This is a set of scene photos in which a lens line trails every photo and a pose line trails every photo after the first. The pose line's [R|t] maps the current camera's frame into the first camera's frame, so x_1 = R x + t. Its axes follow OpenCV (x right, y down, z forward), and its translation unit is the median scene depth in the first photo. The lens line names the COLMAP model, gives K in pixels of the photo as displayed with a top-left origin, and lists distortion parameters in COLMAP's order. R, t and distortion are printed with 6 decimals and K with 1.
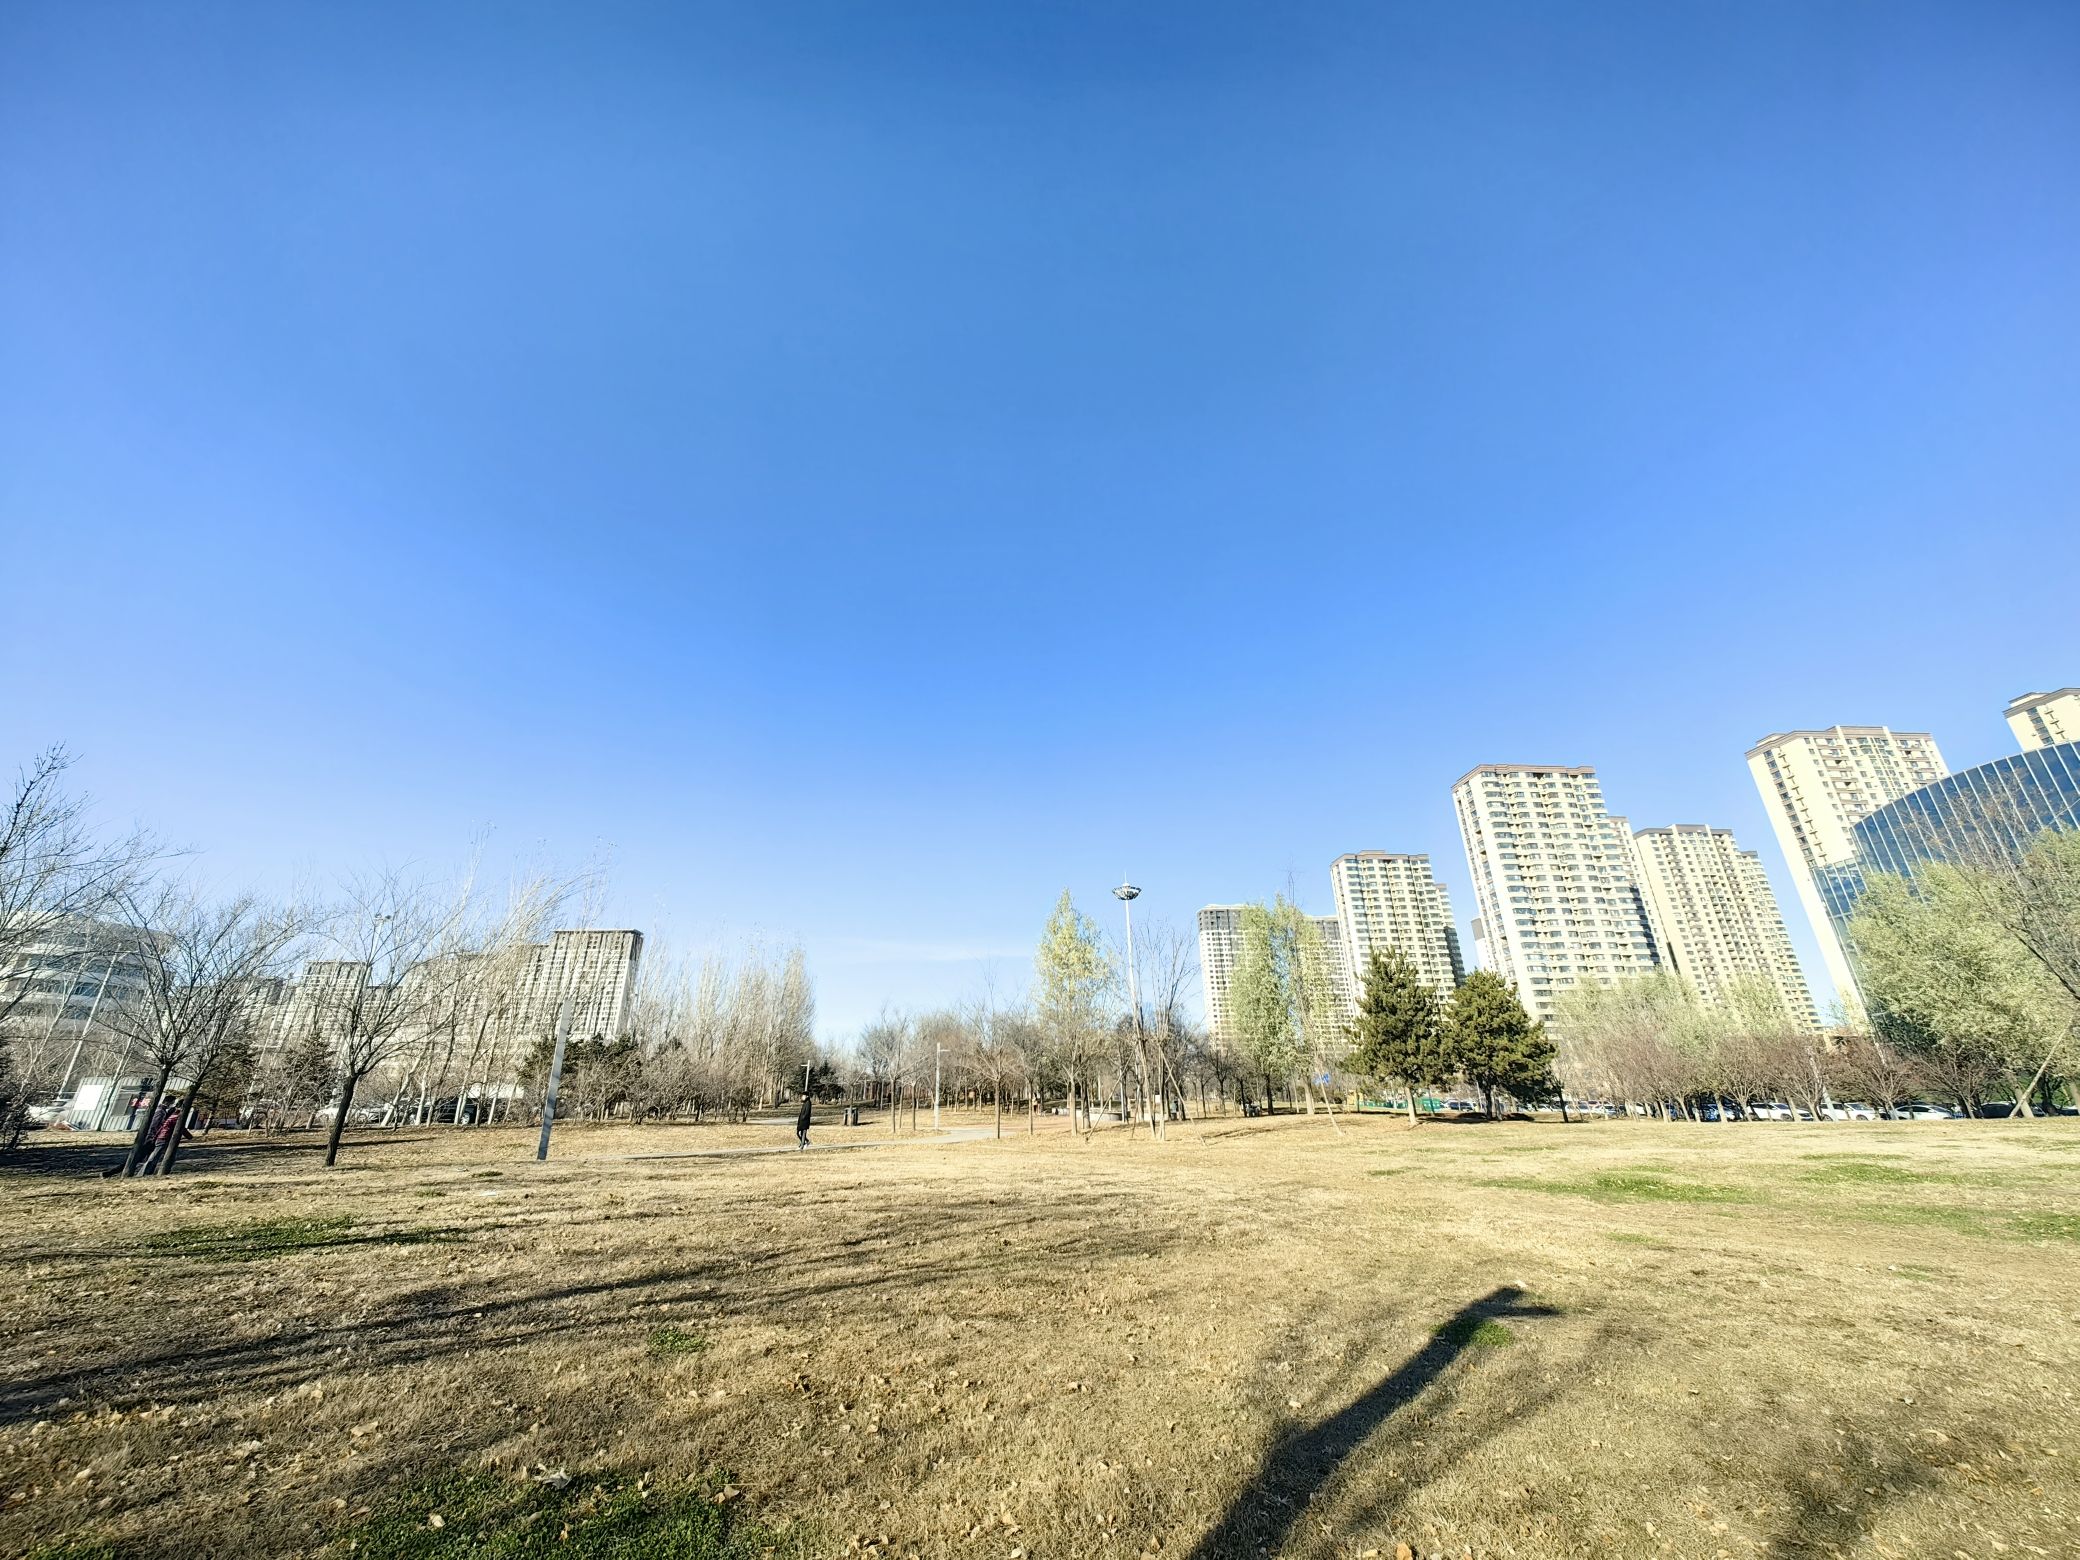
lens RADIAL K [[813.0, 0, 1010.7], [0, 813.0, 772.2], [0, 0, 1]] dist [-0.000410, -0.000170]
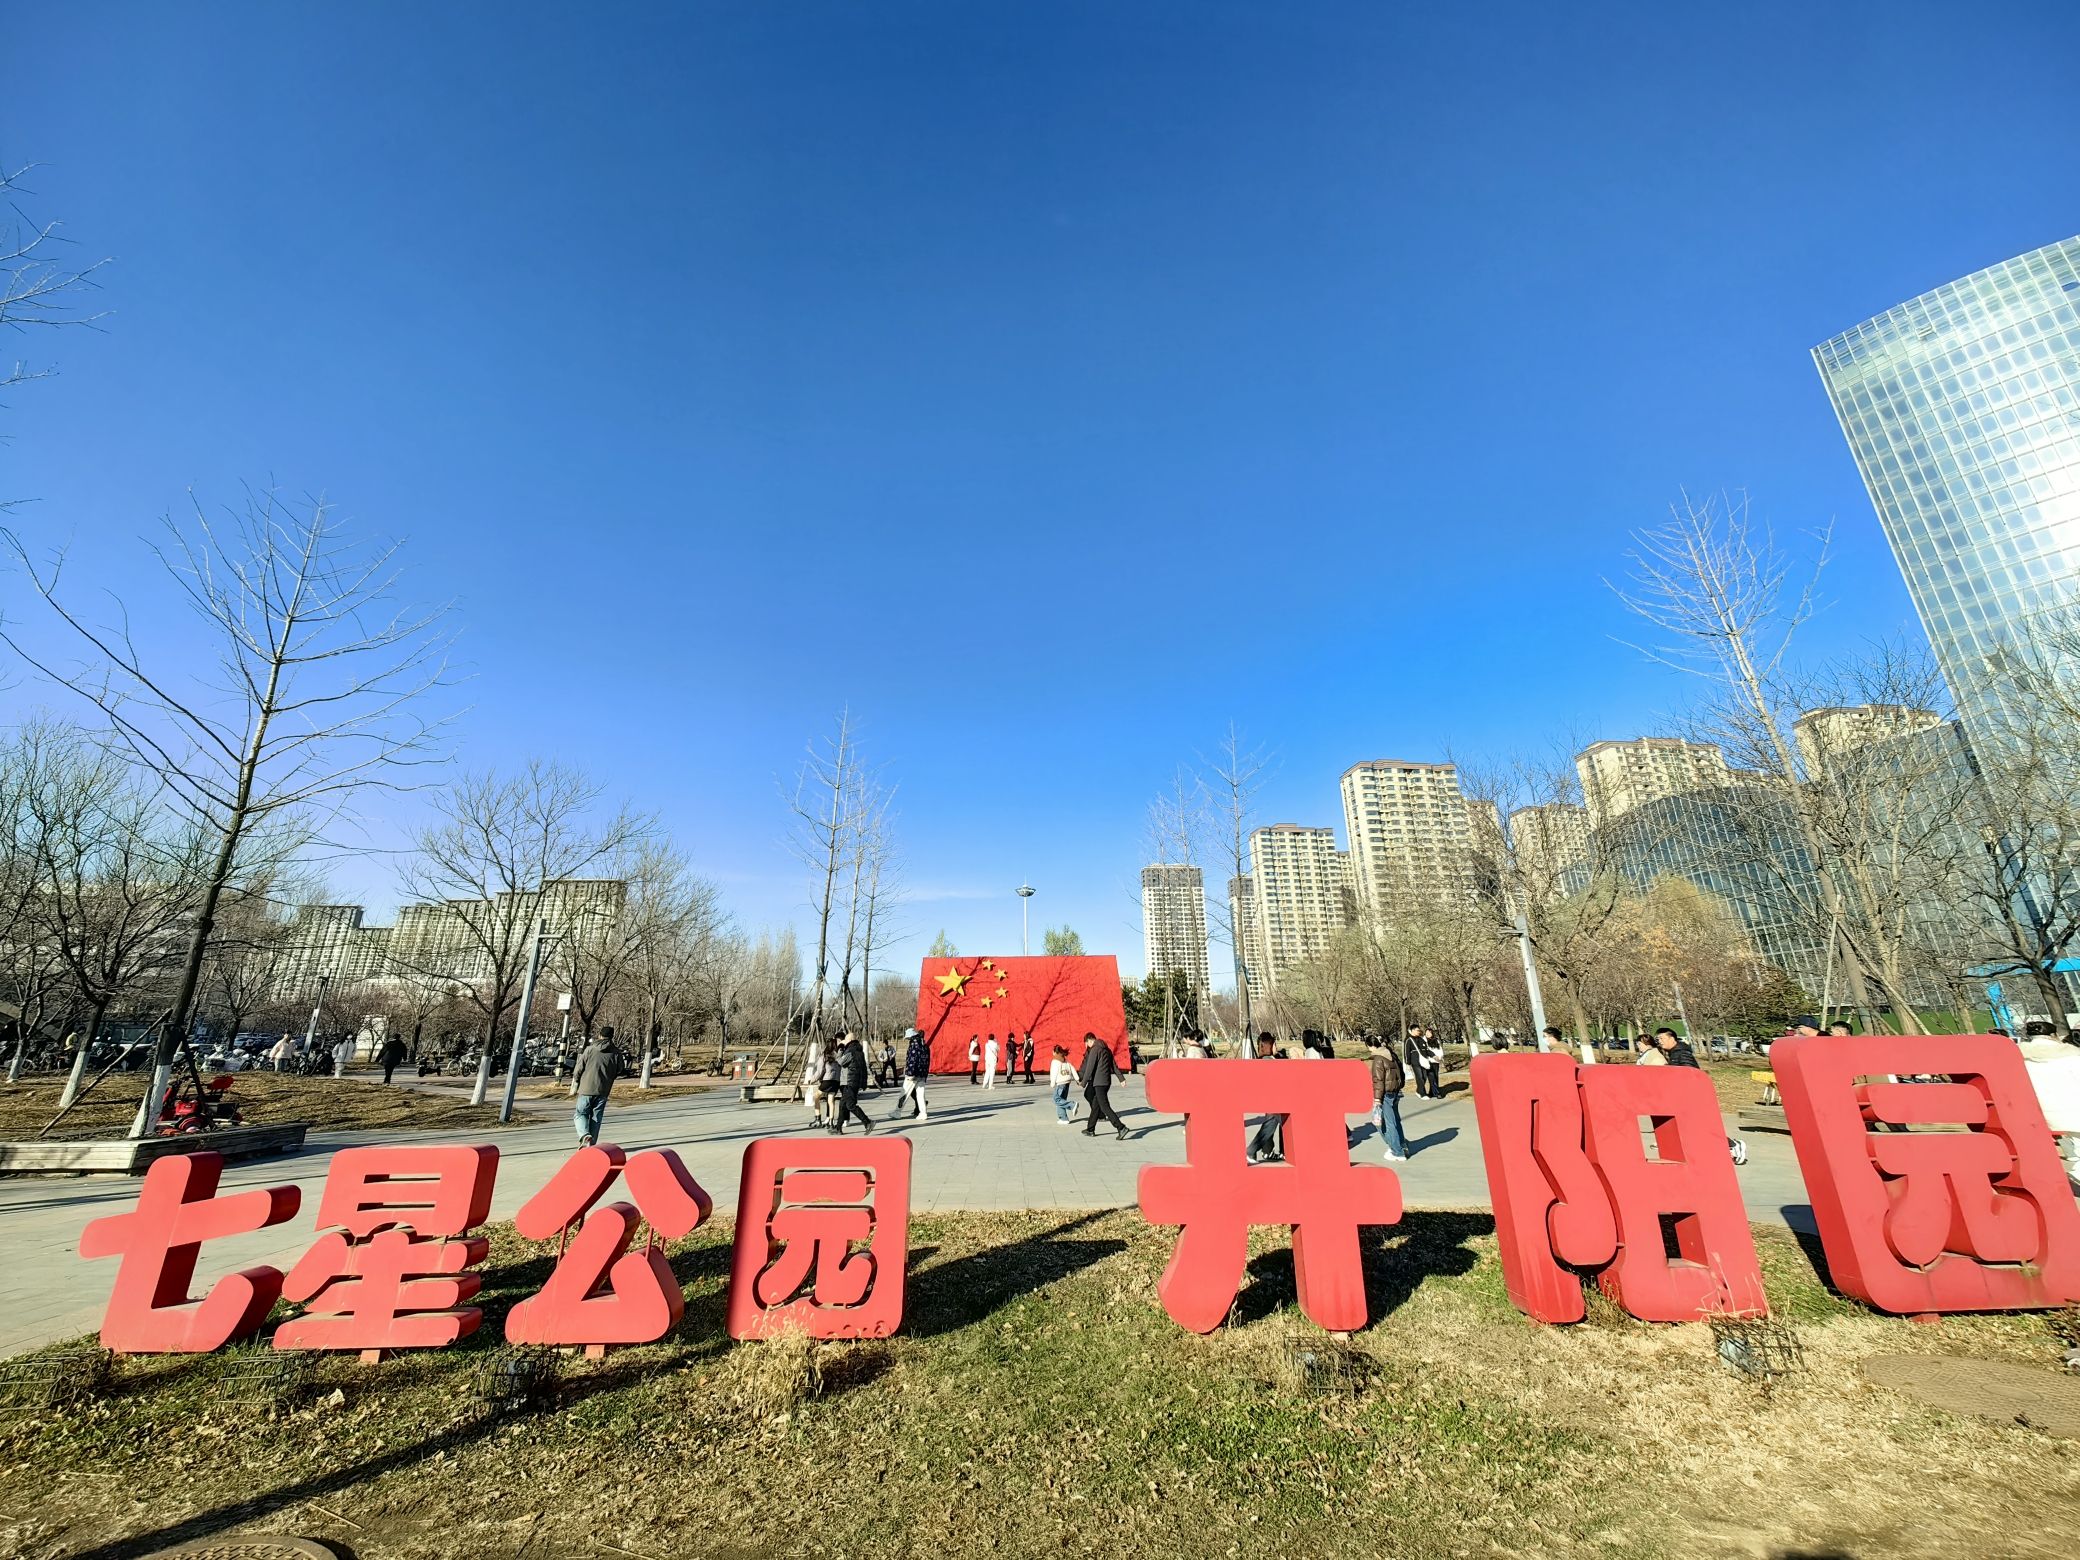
lens RADIAL K [[813.0, 0, 1010.7], [0, 813.0, 772.2], [0, 0, 1]] dist [-0.000410, -0.000170]
pose [[0.999383, 0.013438, 0.032443, 0.031464], [-0.015642, 0.997517, 0.068672, -0.068768], [-0.031440, -0.069137, 0.997112, -0.170012]]
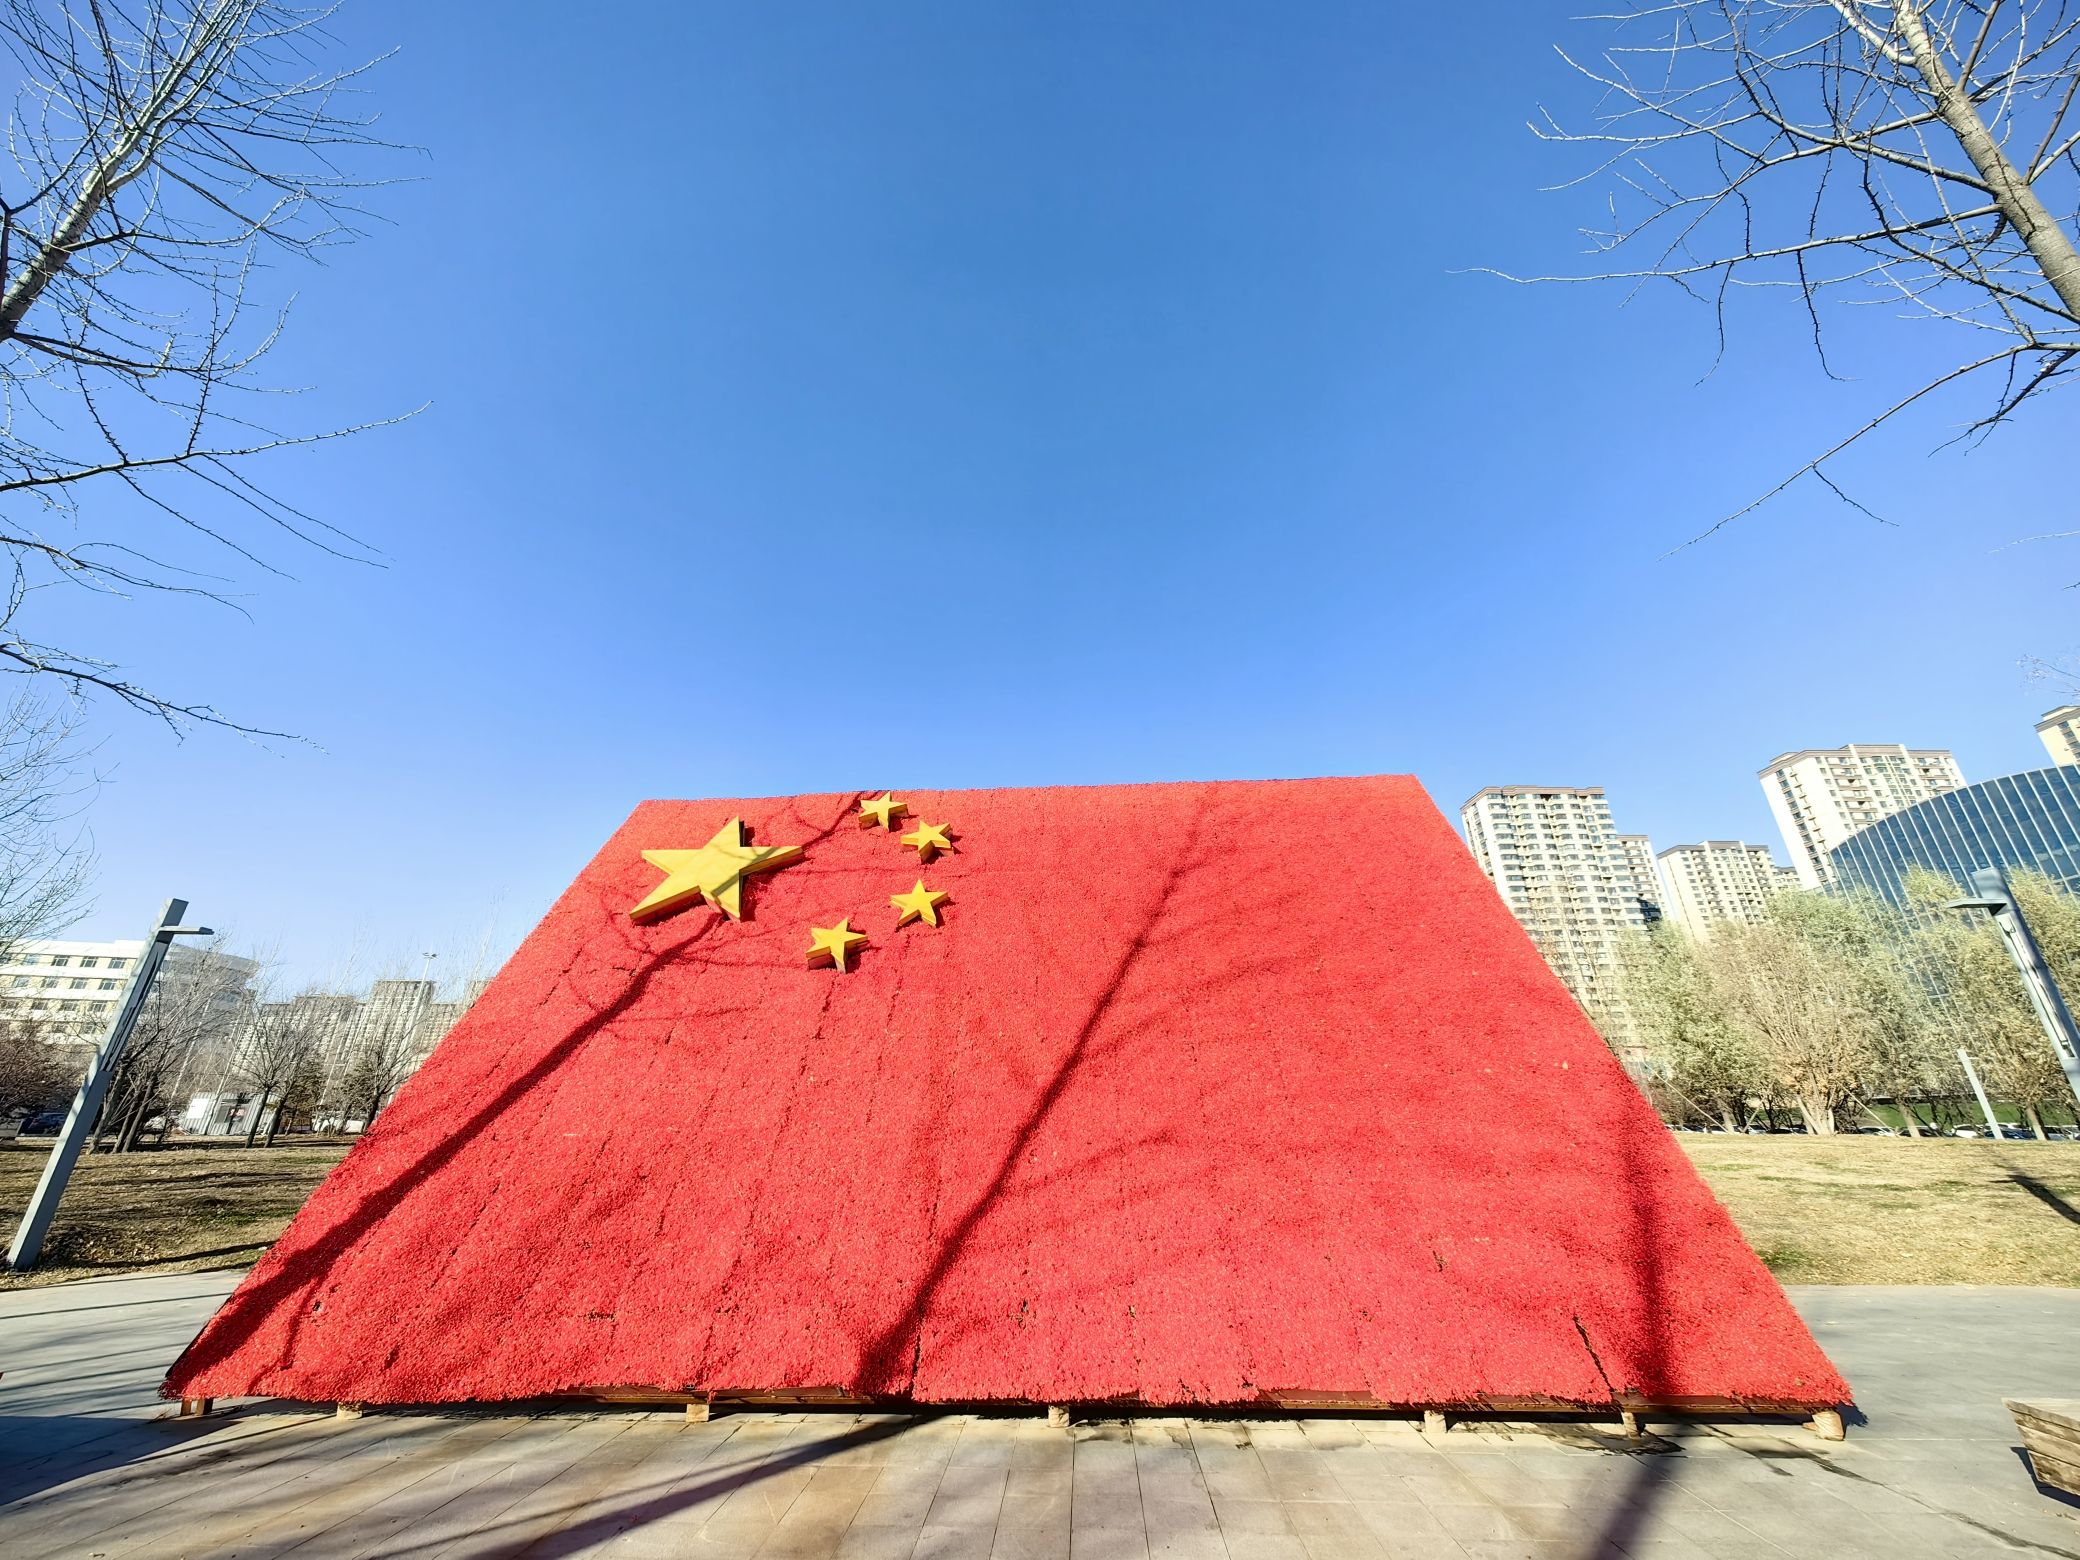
lens RADIAL K [[813.0, 0, 1010.7], [0, 813.0, 772.2], [0, 0, 1]] dist [-0.000410, -0.000170]
pose [[0.998565, -0.013974, -0.051690, 0.041661], [0.013002, 0.999733, -0.019107, -0.016253], [0.051944, 0.018408, 0.998480, -0.039376]]
